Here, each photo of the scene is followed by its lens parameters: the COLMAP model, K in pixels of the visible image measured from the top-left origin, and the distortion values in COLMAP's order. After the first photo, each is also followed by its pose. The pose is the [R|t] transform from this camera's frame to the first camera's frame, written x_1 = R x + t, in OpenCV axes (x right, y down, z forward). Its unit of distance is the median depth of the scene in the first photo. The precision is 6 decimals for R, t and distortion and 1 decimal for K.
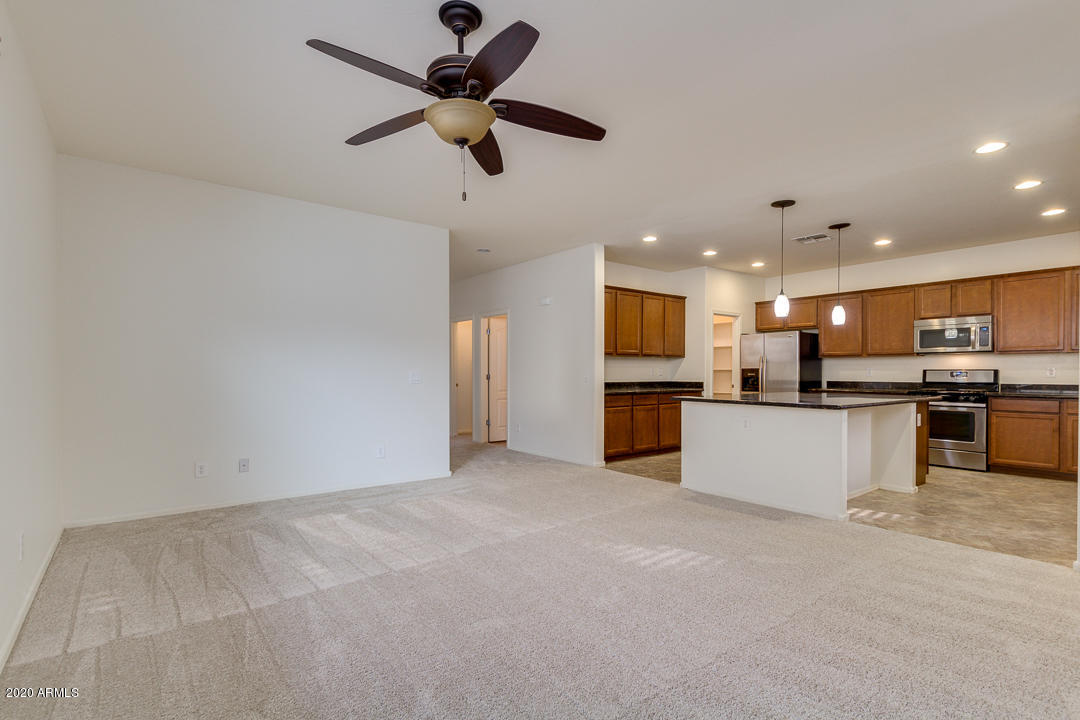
lens RADIAL K [[510.8, 0, 524.9], [0, 510.8, 374.8], [0, 0, 1]] dist [0.013969, -0.005479]
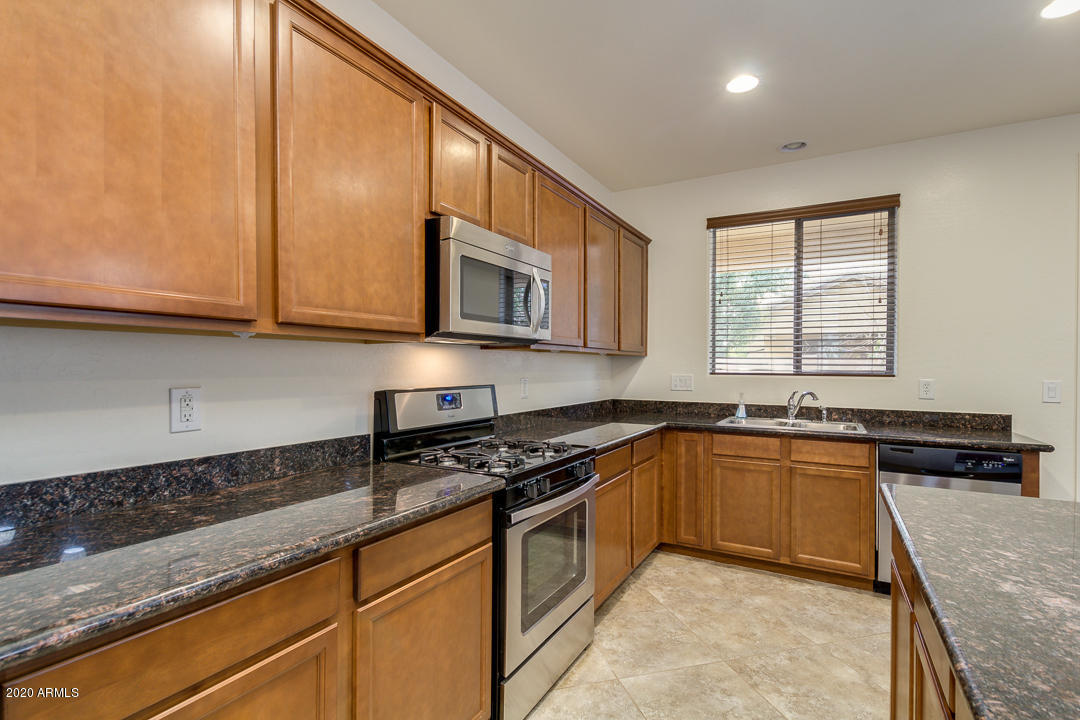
lens RADIAL K [[510.8, 0, 552.5], [0, 510.8, 369.4], [0, 0, 1]] dist [0.013969, -0.005479]
pose [[-0.408646, -0.011065, 0.912626, 0.510628], [0.000684, 0.999923, 0.012430, -0.027733], [-0.912693, 0.005704, -0.408607, 1.122127]]
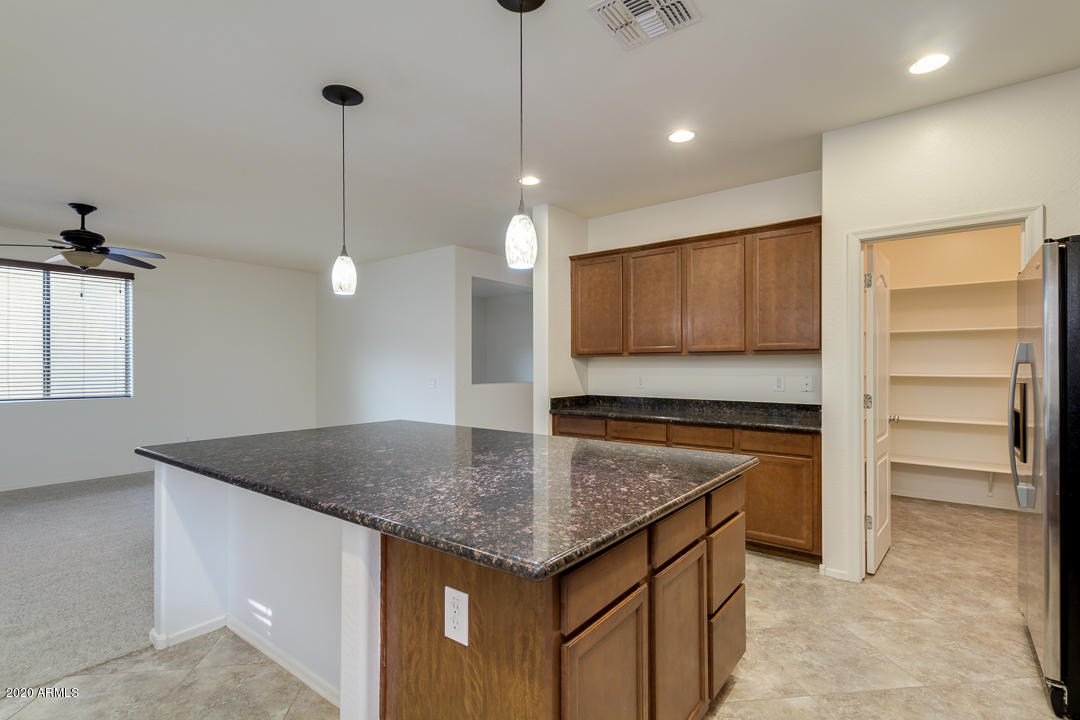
lens RADIAL K [[510.8, 0, 544.1], [0, 510.8, 360.6], [0, 0, 1]] dist [0.013969, -0.005479]
pose [[0.264755, -0.011723, -0.964245, 0.839171], [-0.006769, 0.999879, -0.014015, -0.024136], [0.964292, 0.010238, 0.264643, 0.809076]]
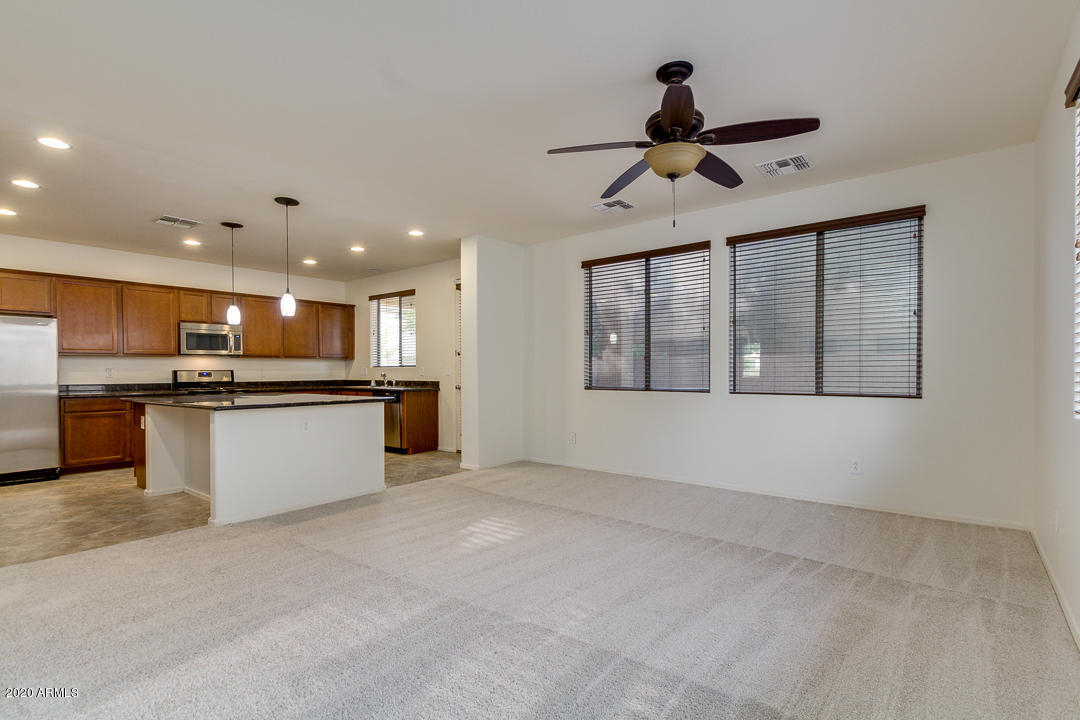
lens RADIAL K [[510.8, 0, 538.1], [0, 510.8, 374.5], [0, 0, 1]] dist [0.013969, -0.005479]
pose [[-0.238404, -0.006953, 0.971141, -0.432768], [0.014273, 0.999841, 0.010662, -0.002553], [-0.971061, 0.016403, -0.238267, 0.583334]]
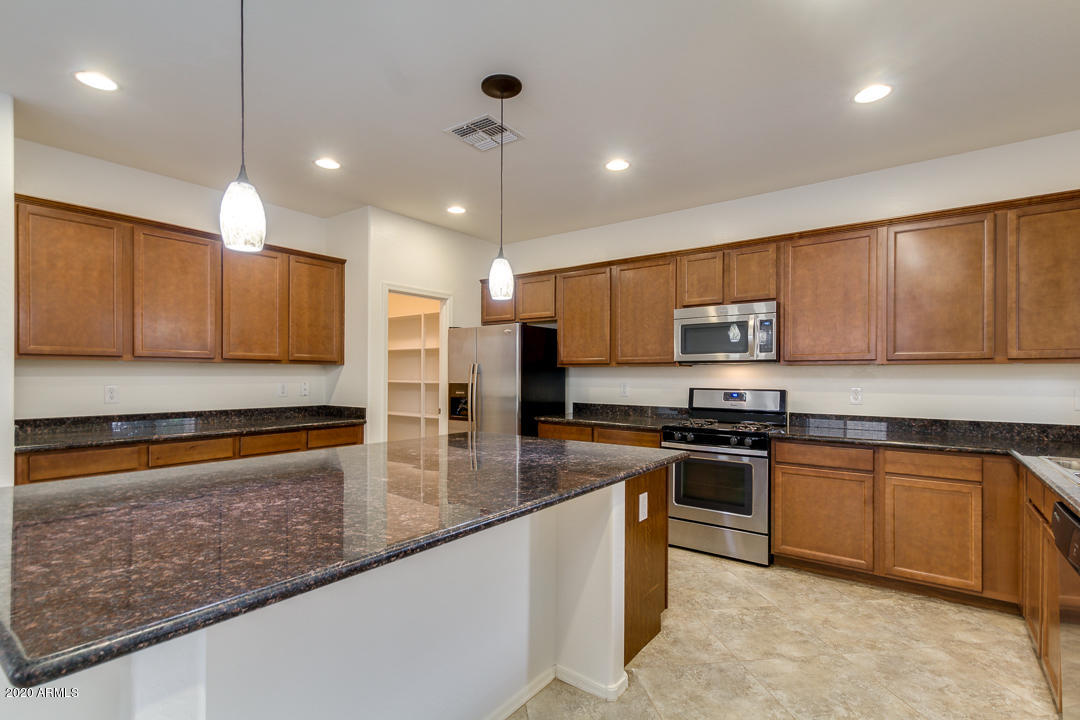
lens RADIAL K [[510.8, 0, 530.3], [0, 510.8, 376.1], [0, 0, 1]] dist [0.013969, -0.005479]
pose [[0.963203, 0.002677, 0.268762, 0.449780], [-0.001978, 0.999994, -0.002869, -0.024339], [-0.268769, 0.002232, 0.963202, 0.480426]]
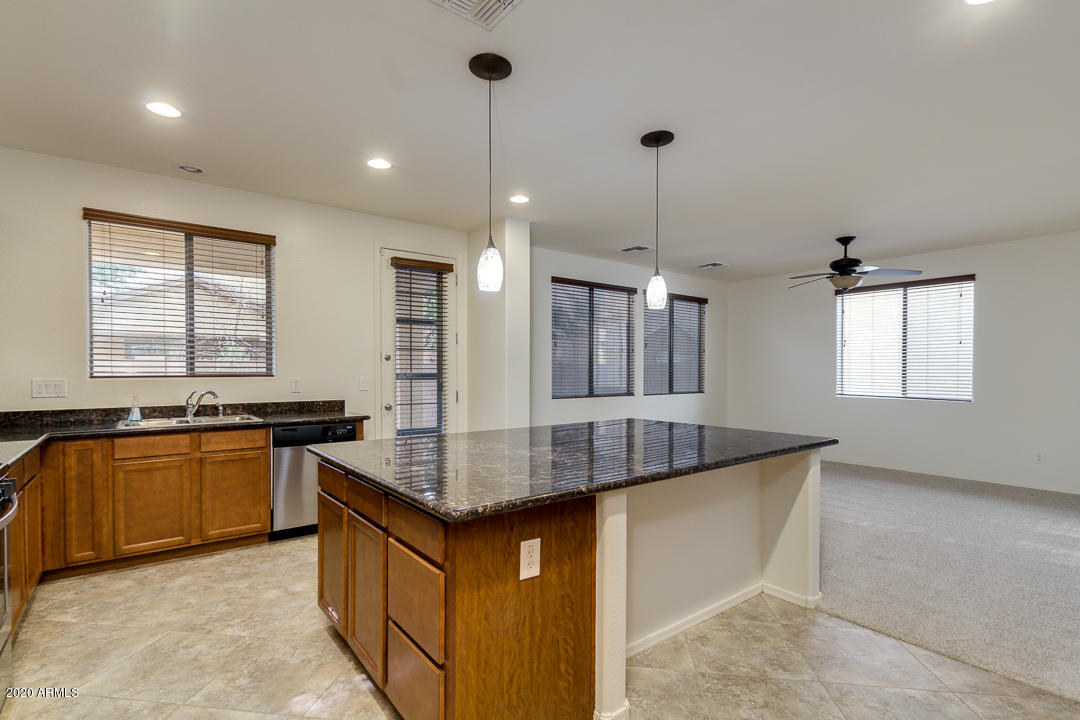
lens RADIAL K [[510.8, 0, 527.8], [0, 510.8, 374.2], [0, 0, 1]] dist [0.013969, -0.005479]
pose [[-0.999952, -0.001967, 0.009556, 0.504151], [-0.001791, 0.999831, 0.018314, -0.029488], [-0.009591, 0.018296, -0.999787, 1.266227]]
